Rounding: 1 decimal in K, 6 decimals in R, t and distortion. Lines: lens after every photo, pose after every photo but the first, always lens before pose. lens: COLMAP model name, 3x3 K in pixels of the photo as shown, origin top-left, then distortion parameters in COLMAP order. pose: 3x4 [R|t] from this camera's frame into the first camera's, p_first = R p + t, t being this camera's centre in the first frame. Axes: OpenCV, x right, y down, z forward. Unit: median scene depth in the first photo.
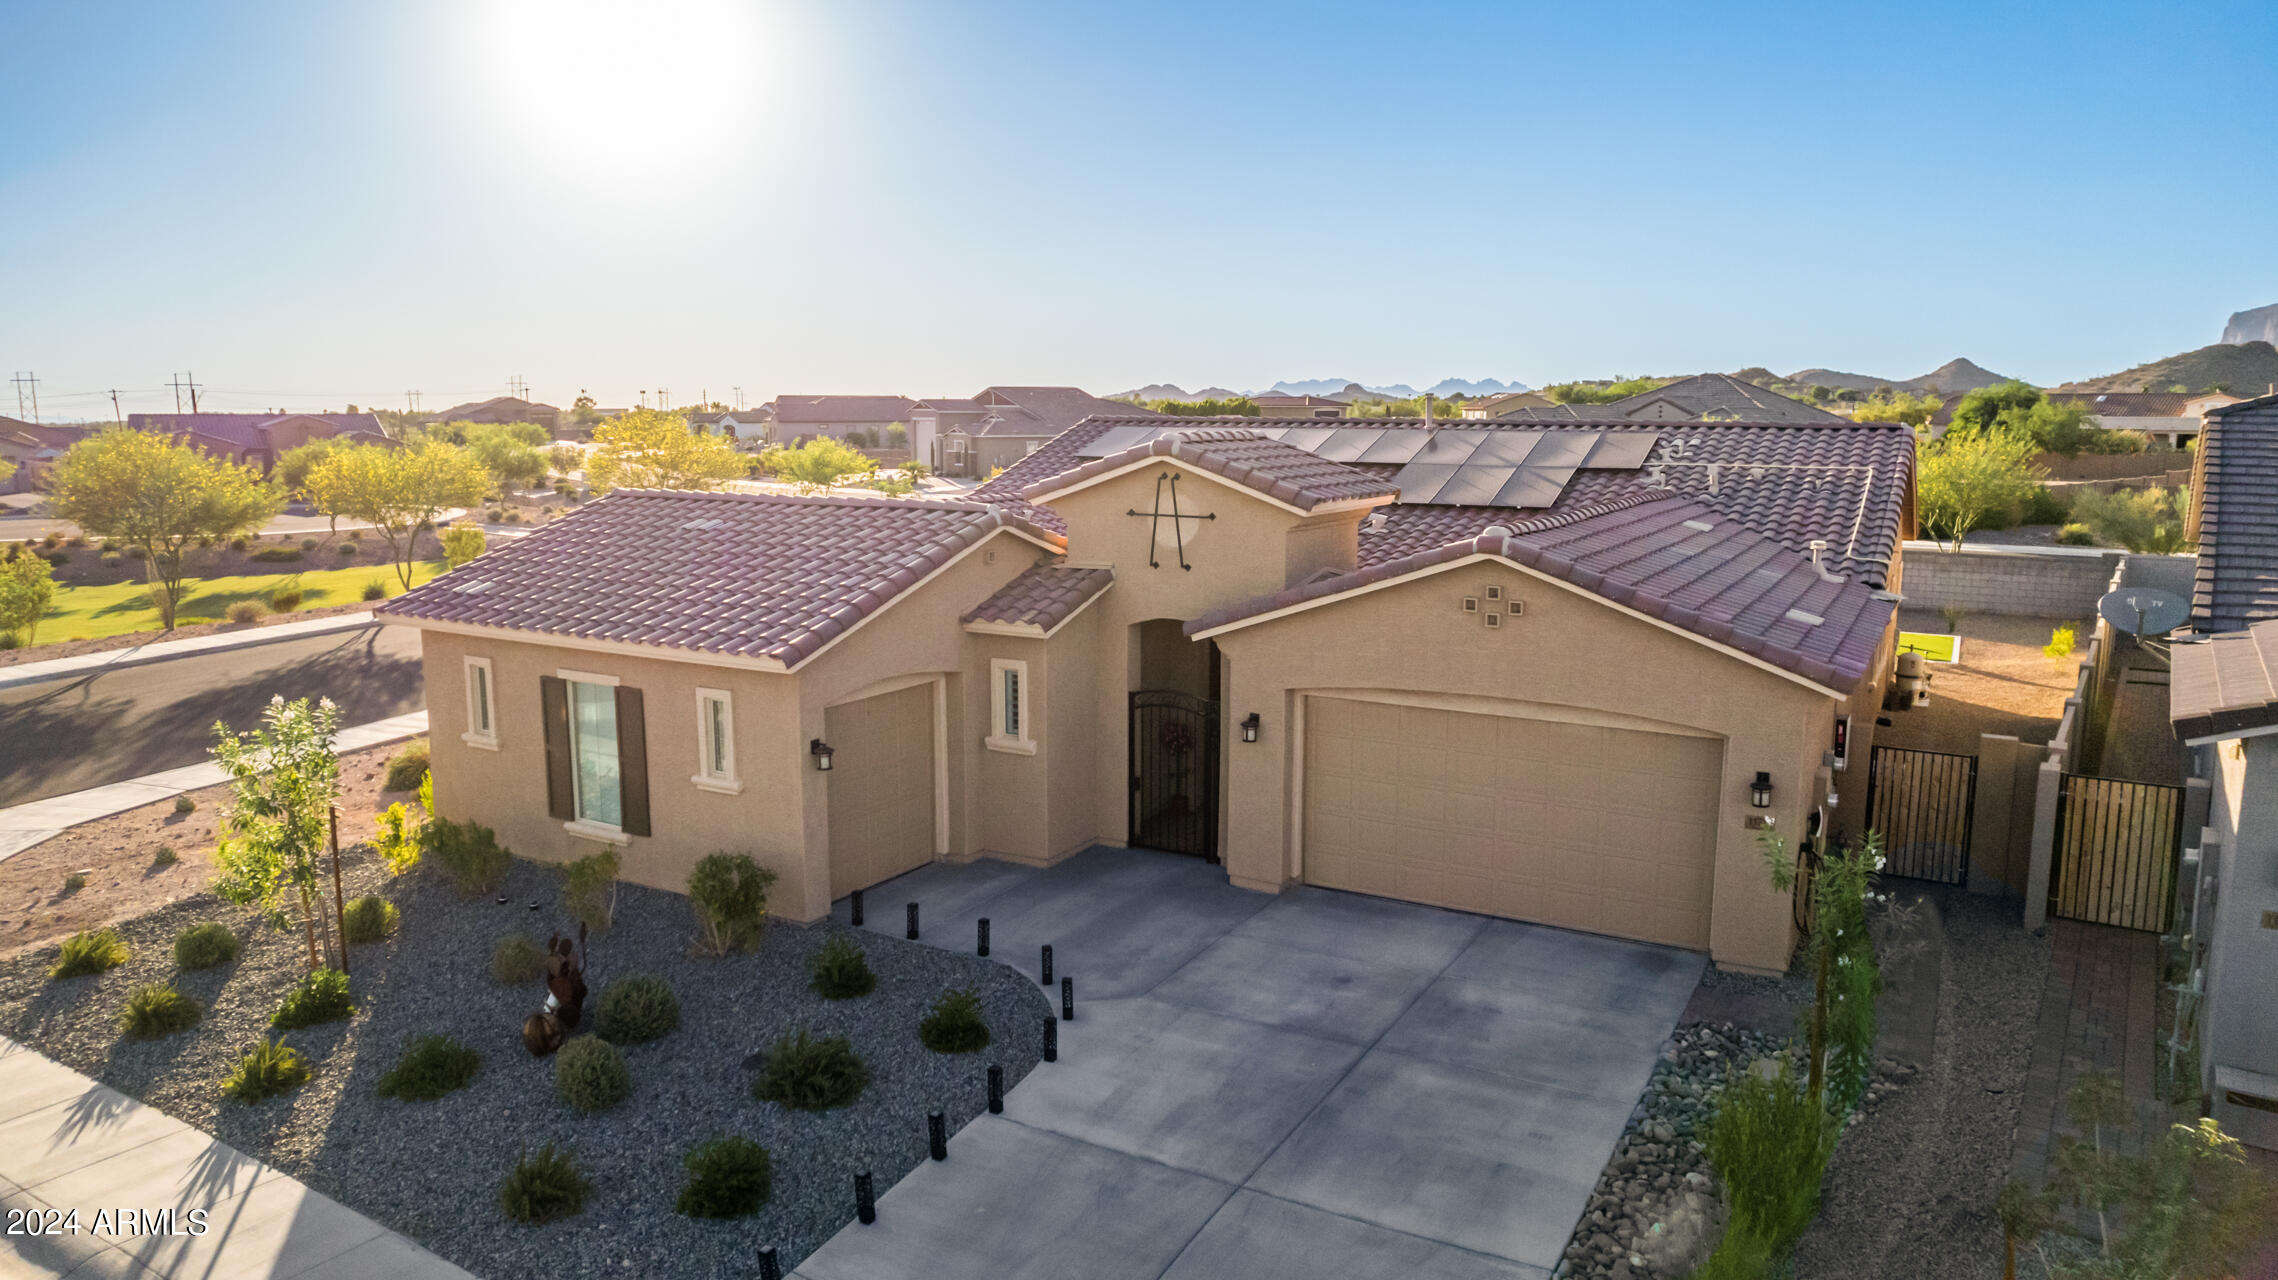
lens RADIAL K [[1476.3, 0, 1141.2], [0, 1476.3, 637.3], [0, 0, 1]] dist [-0.077719, 0.070205]
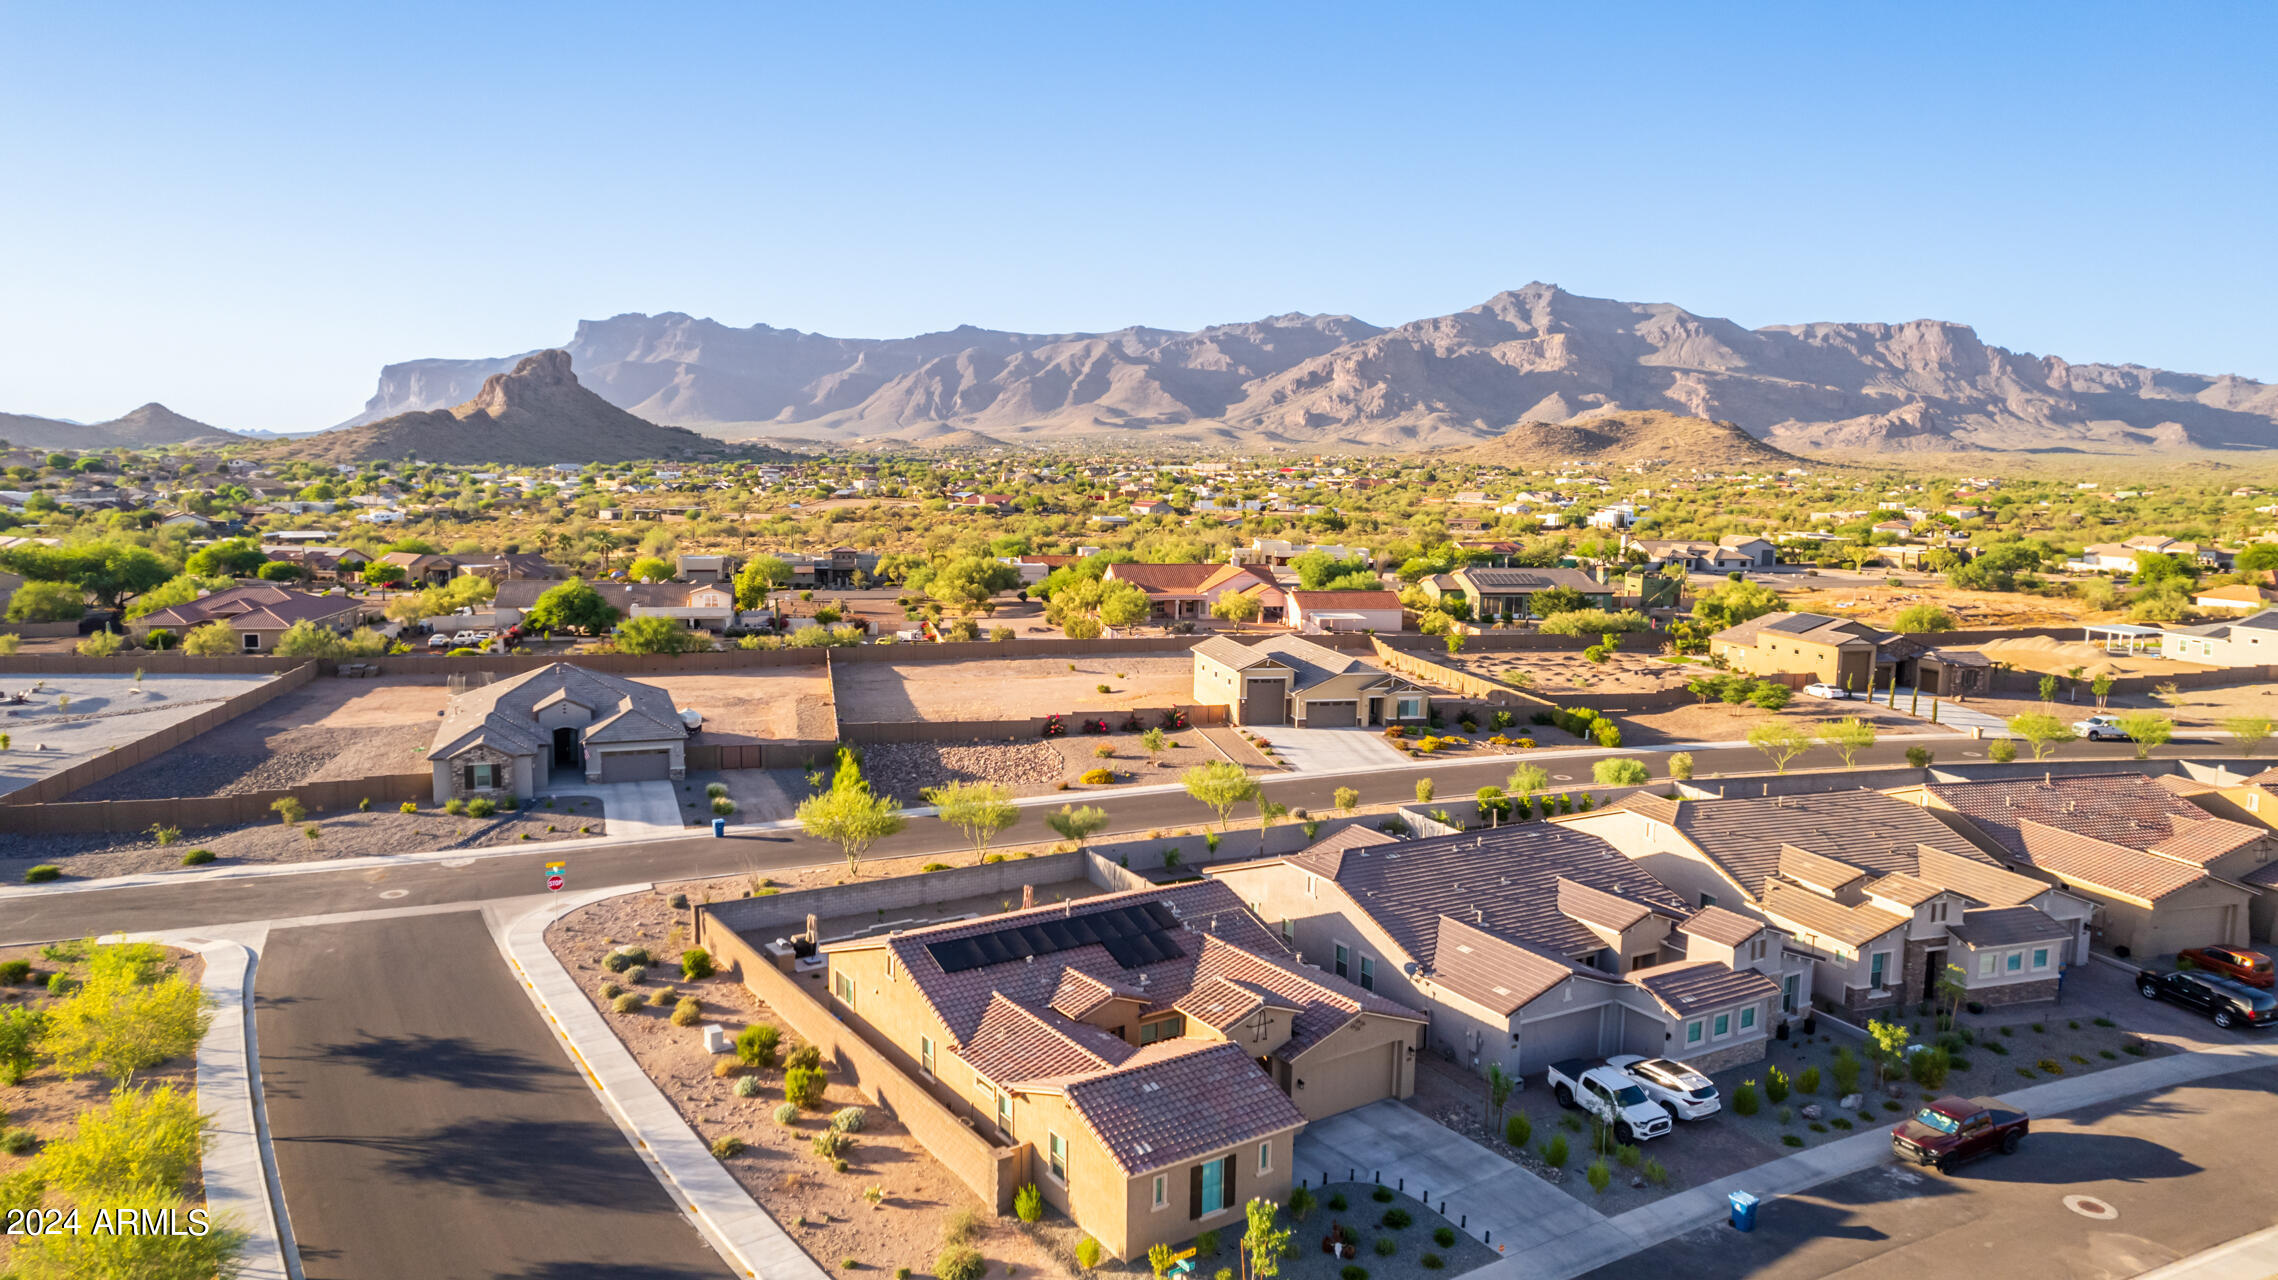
lens RADIAL K [[1451.2, 0, 1139.0], [0, 1451.2, 640.0], [0, 0, 1]] dist [-0.074544, 0.061835]
pose [[0.435498, -0.103492, 0.894221, -2.924406], [0.122937, 0.990900, 0.054809, -1.167178], [-0.891756, 0.086064, 0.444257, -0.138250]]
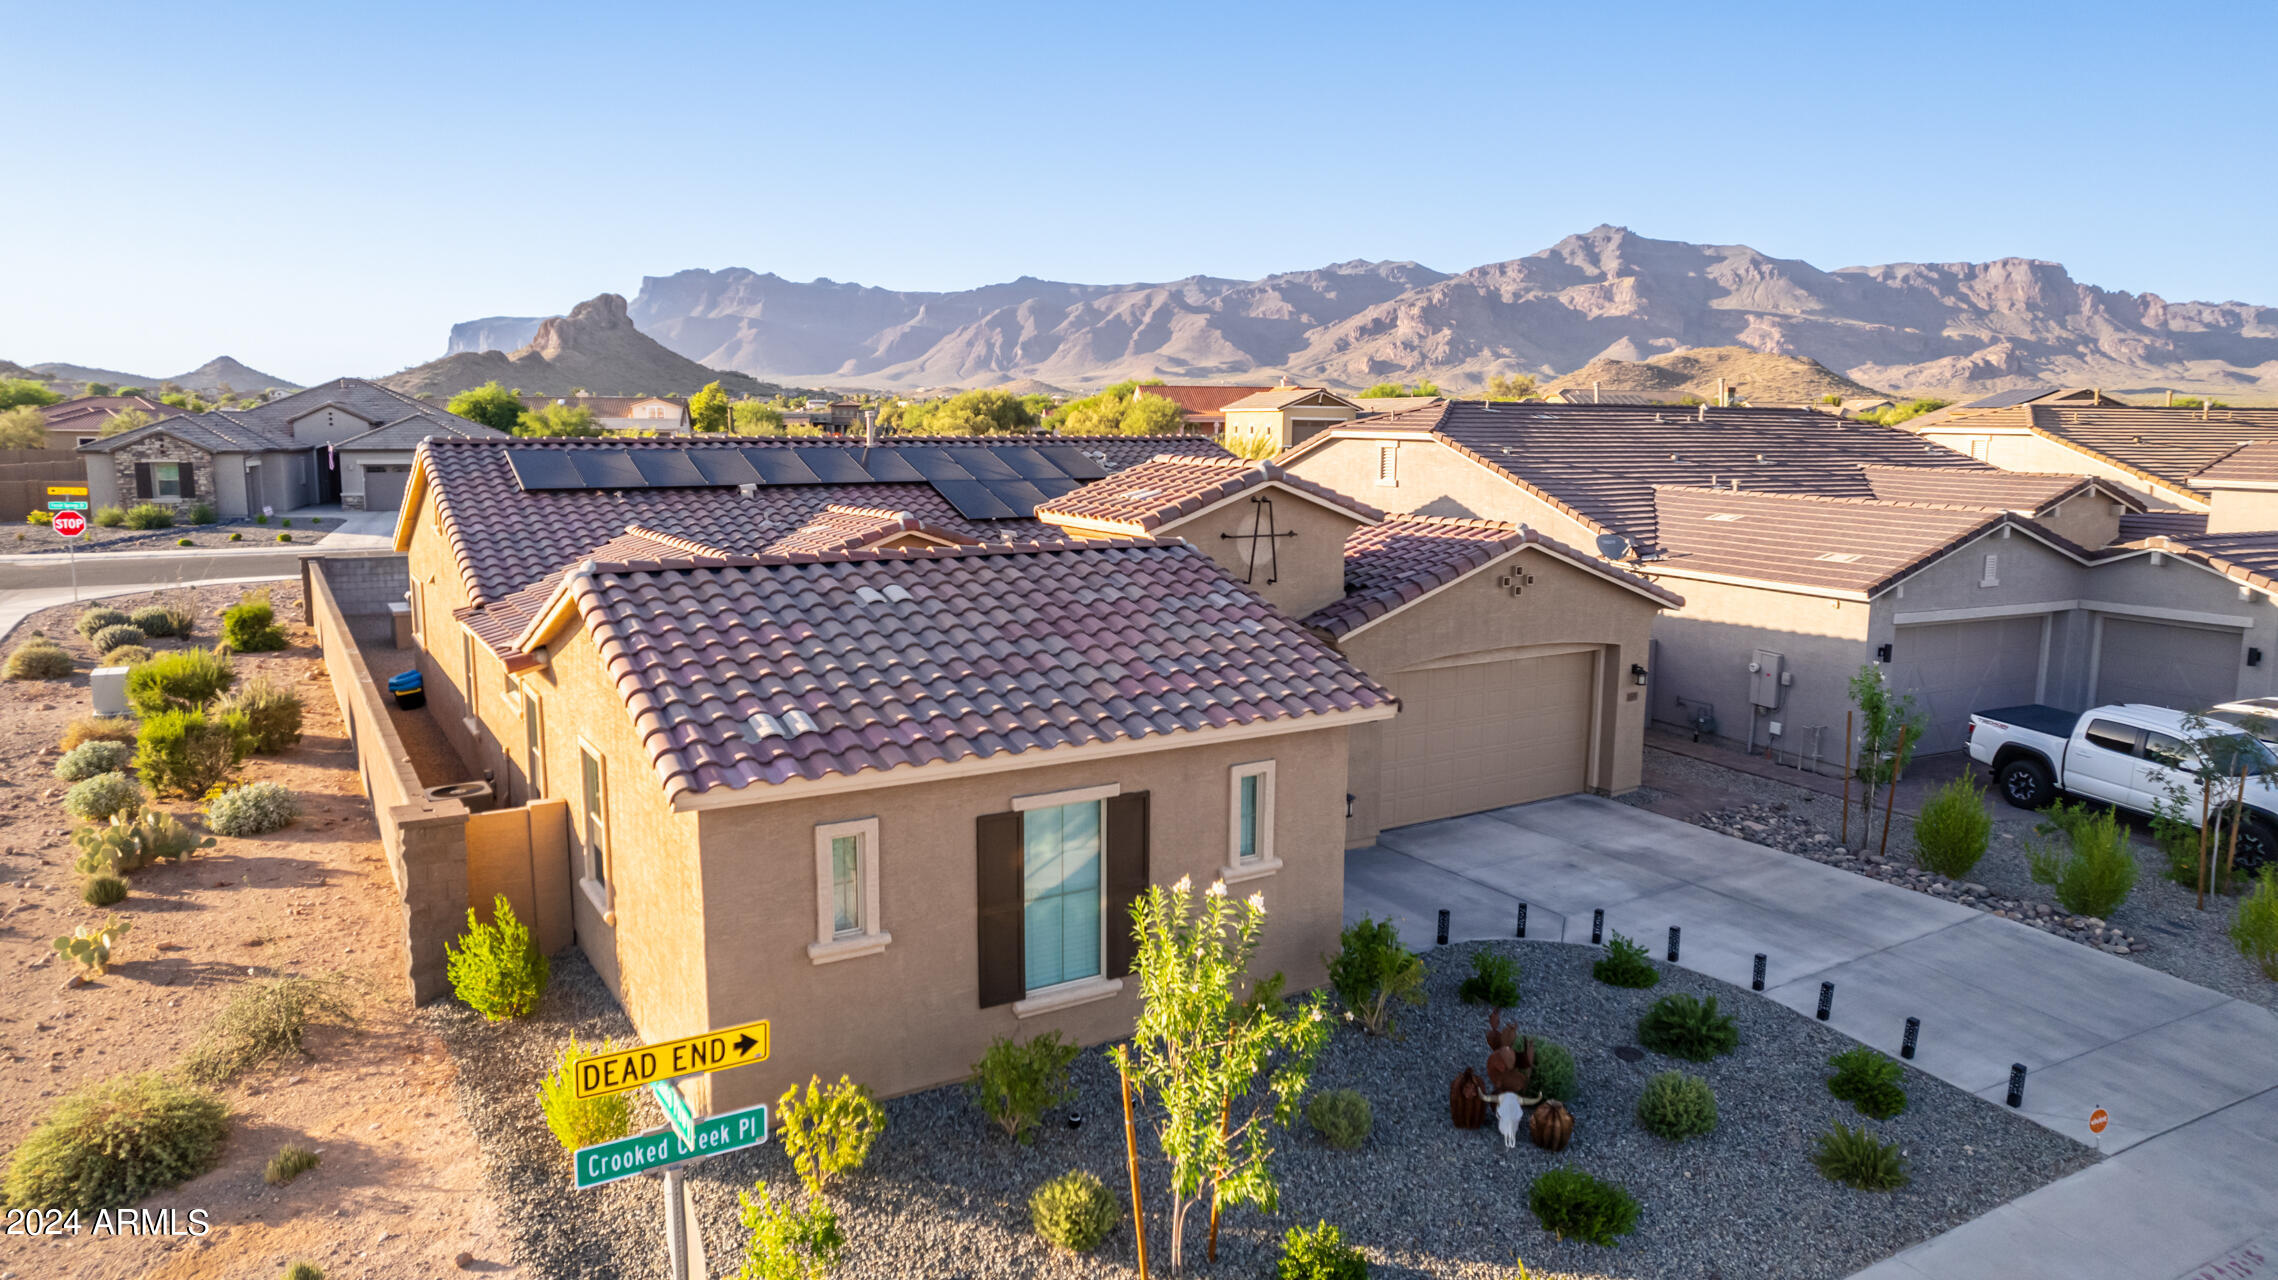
lens RADIAL K [[1448.9, 0, 1139.0], [0, 1448.9, 640.0], [0, 0, 1]] dist [-0.077340, 0.069223]
pose [[0.473319, -0.133165, 0.870767, -1.091576], [0.128621, 0.988361, 0.081234, -0.119333], [-0.871450, 0.073549, 0.484938, 0.648413]]
